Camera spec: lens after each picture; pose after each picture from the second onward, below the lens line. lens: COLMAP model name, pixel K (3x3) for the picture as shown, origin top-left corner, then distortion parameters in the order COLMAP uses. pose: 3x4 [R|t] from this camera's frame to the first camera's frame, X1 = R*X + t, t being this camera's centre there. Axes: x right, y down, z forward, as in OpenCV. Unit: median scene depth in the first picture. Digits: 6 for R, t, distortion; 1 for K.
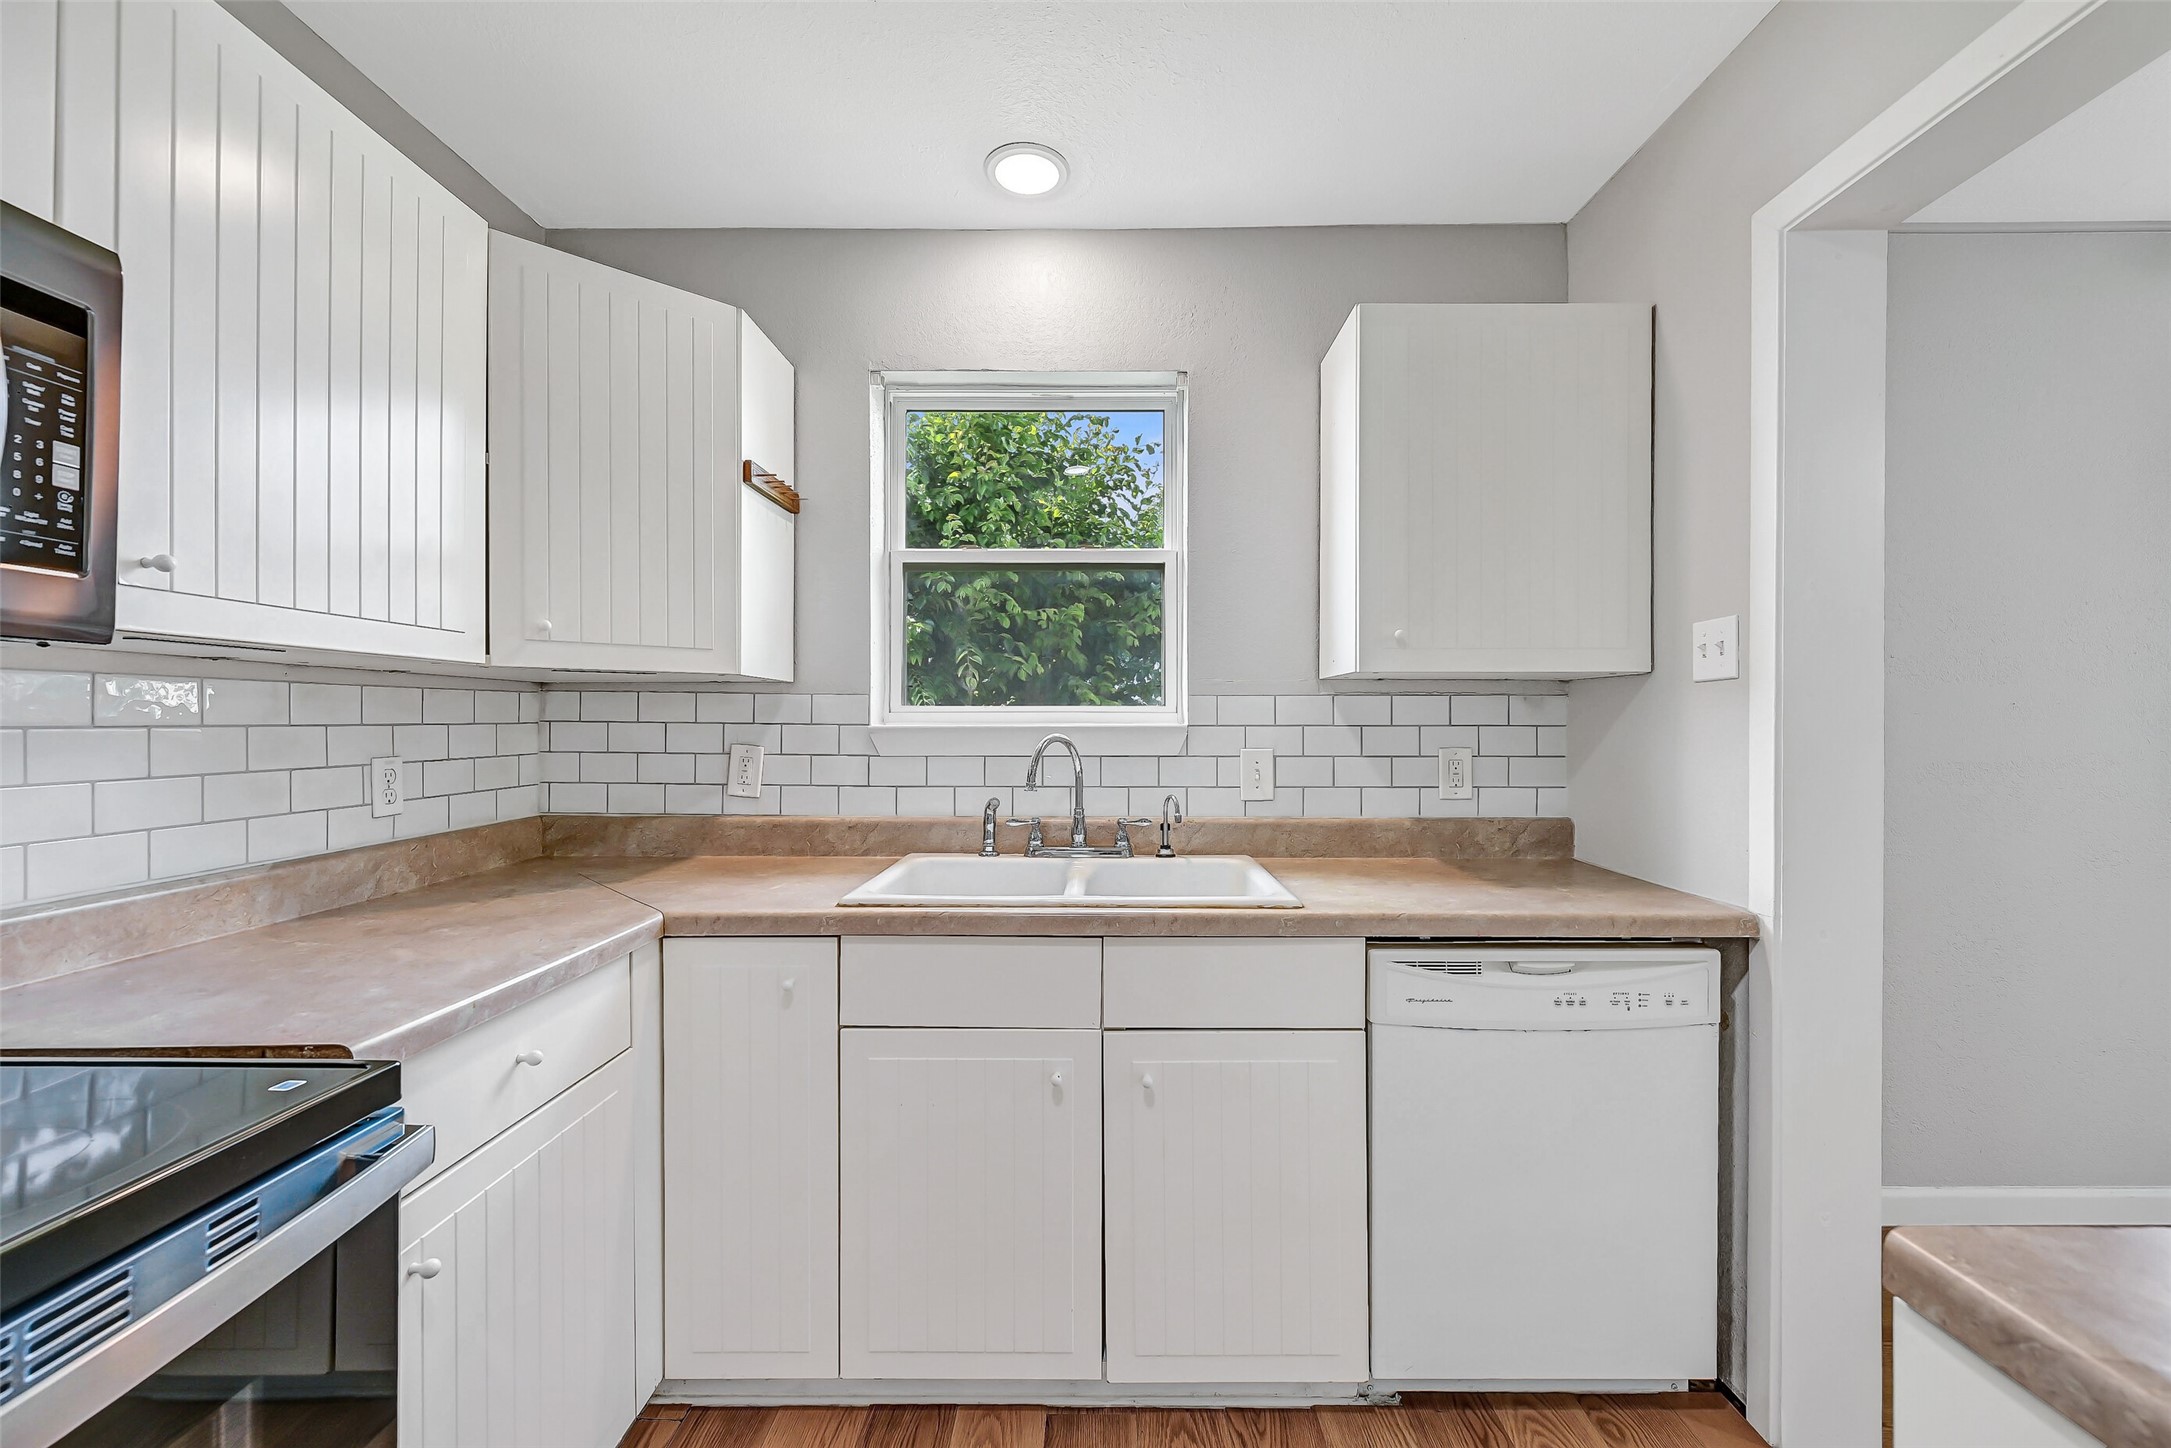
lens RADIAL K [[865.3, 0, 1097.6], [0, 865.3, 724.3], [0, 0, 1]] dist [-0.001367, -0.000355]
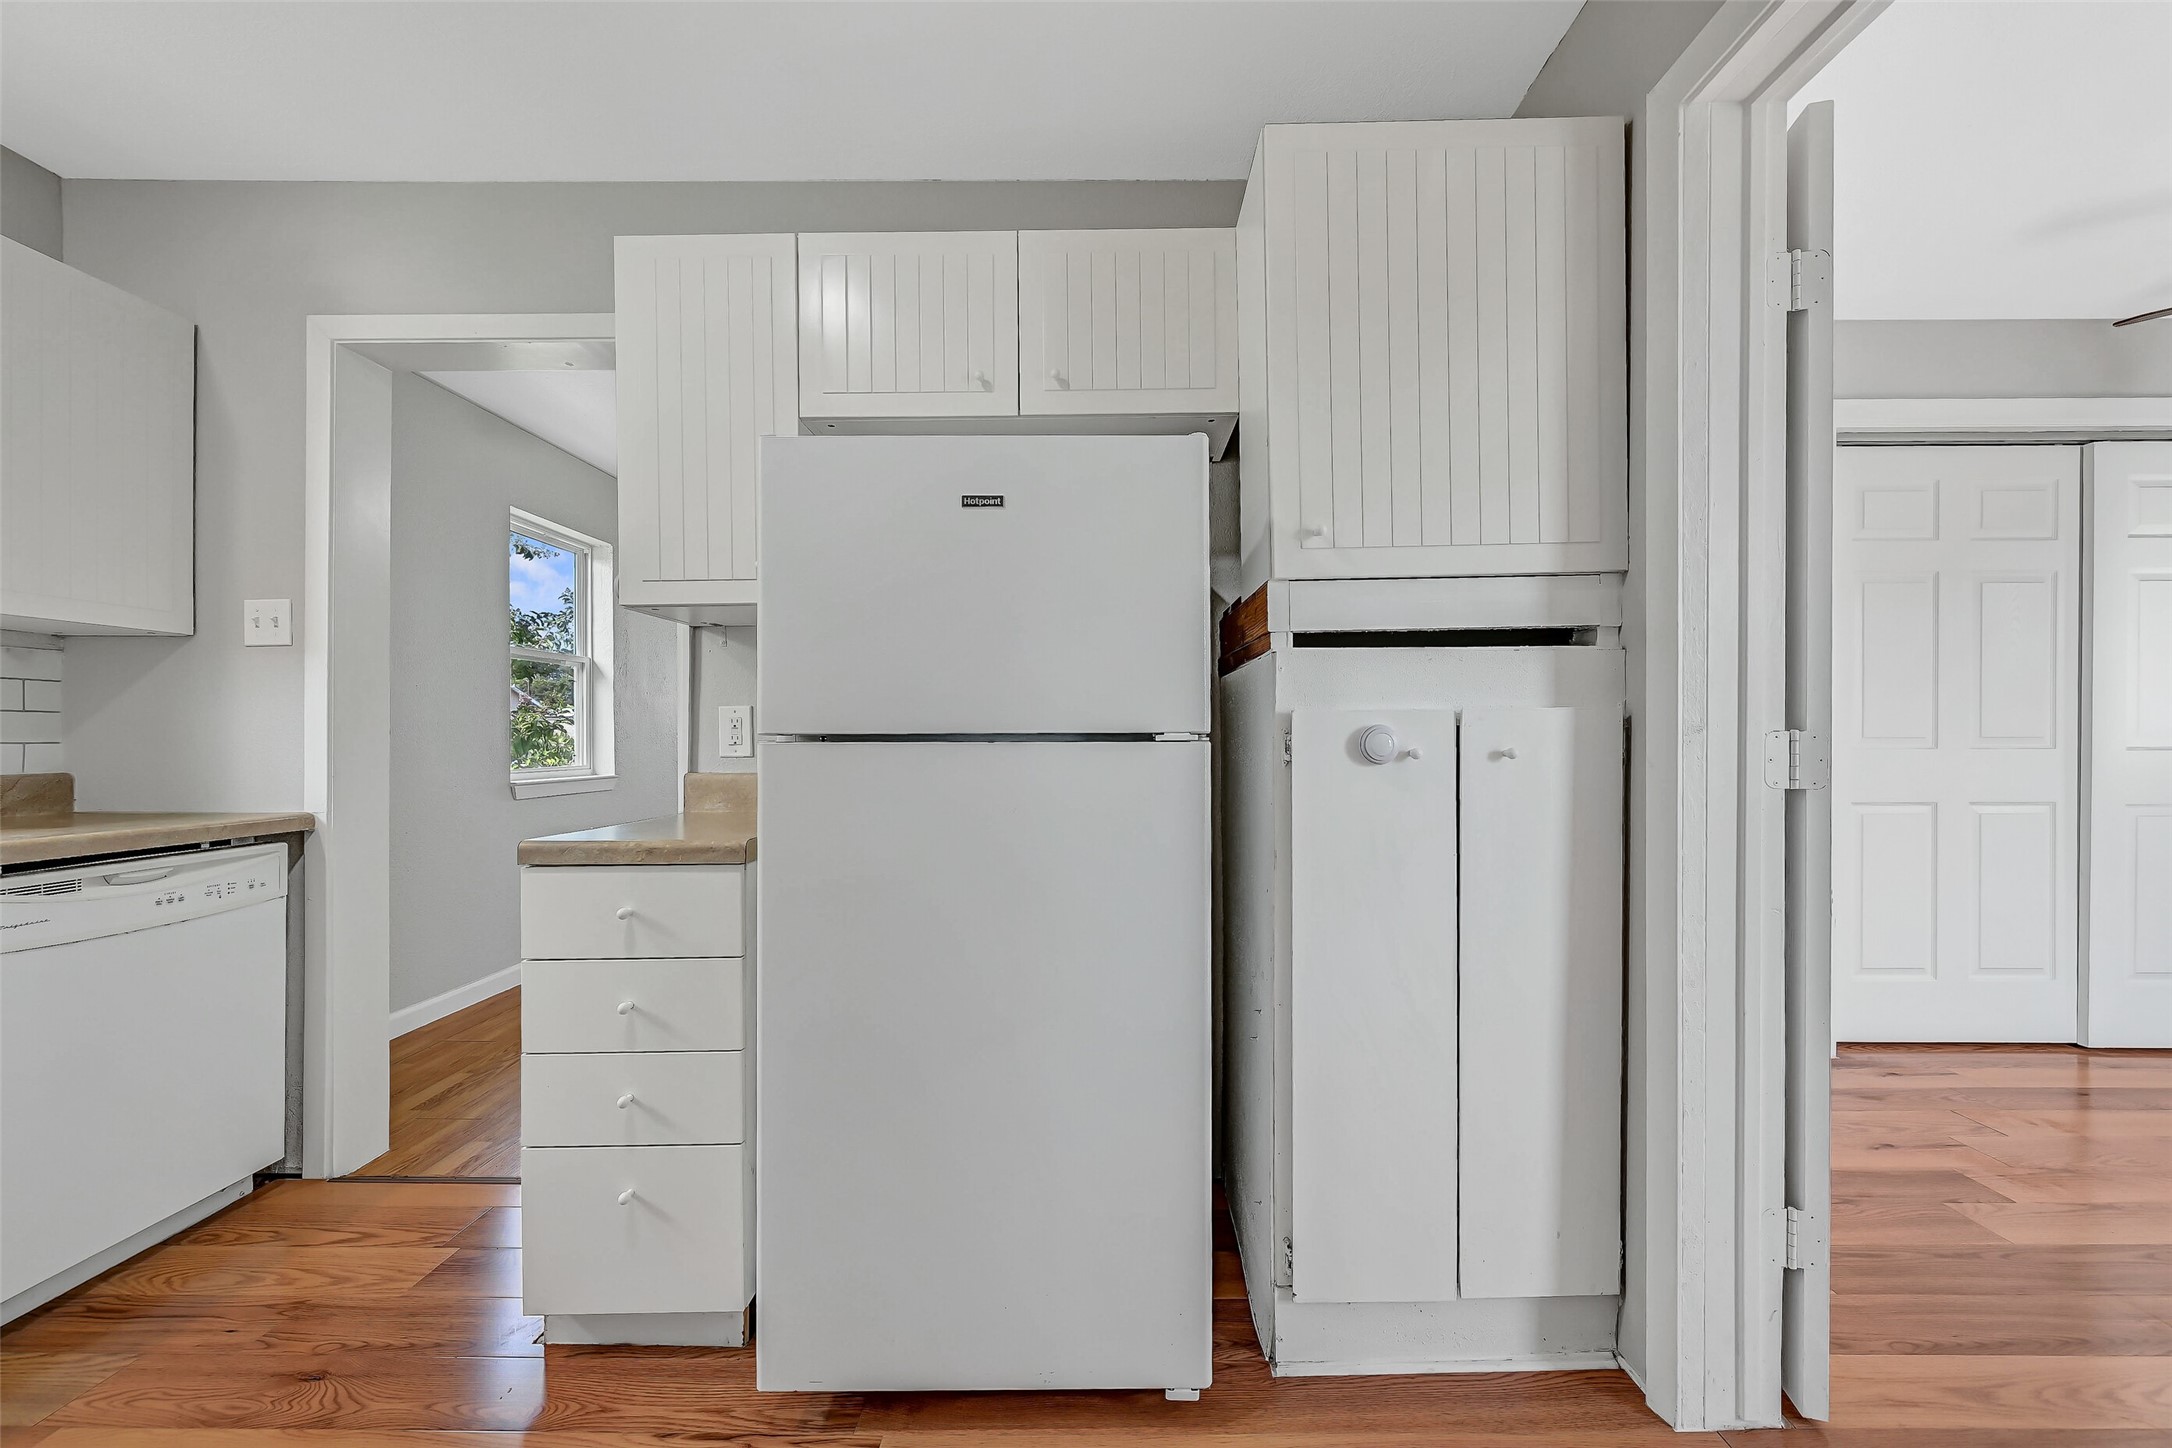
lens RADIAL K [[864.6, 0, 1107.3], [0, 864.6, 734.7], [0, 0, 1]] dist [-0.000457, -0.000006]
pose [[-0.004893, 0.003365, 0.999982, -0.515398], [0.002229, 0.999992, -0.003354, 0.077501], [-0.999986, 0.002213, -0.004901, -0.229564]]
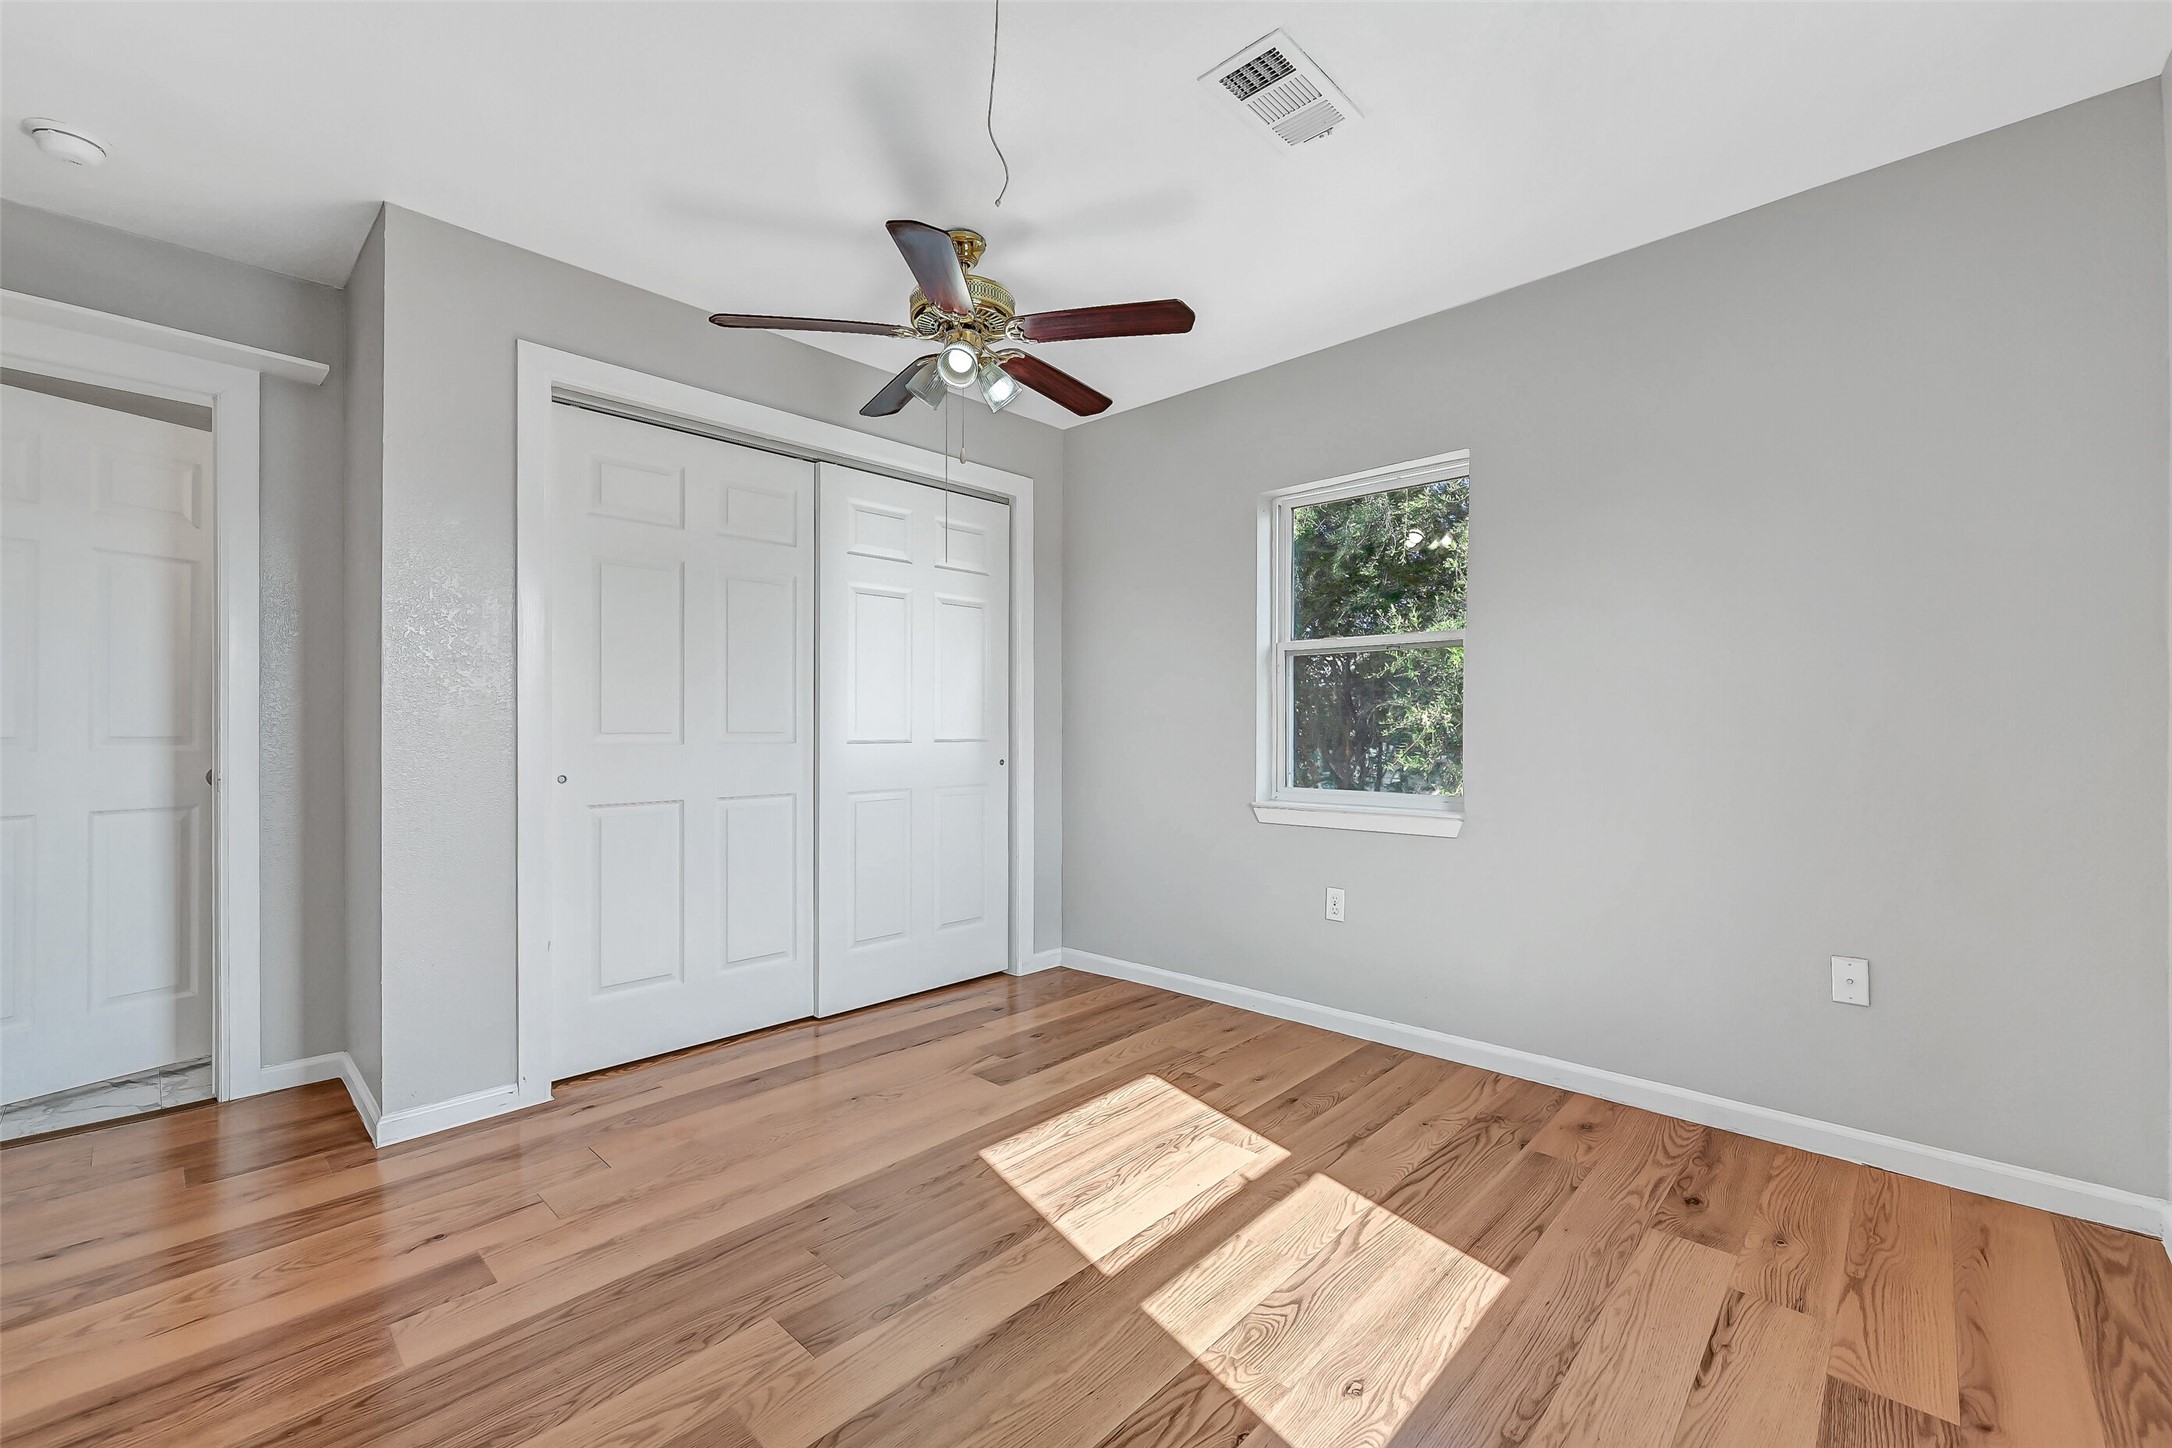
lens RADIAL K [[880.2, 0, 1108.2], [0, 880.2, 729.0], [0, 0, 1]] dist [-0.017184, 0.000179]
pose [[-0.746853, 0.000763, 0.664989, -0.534041], [0.000856, 1.000000, -0.000186, 0.074493], [-0.664989, 0.000430, -0.746853, -1.096188]]
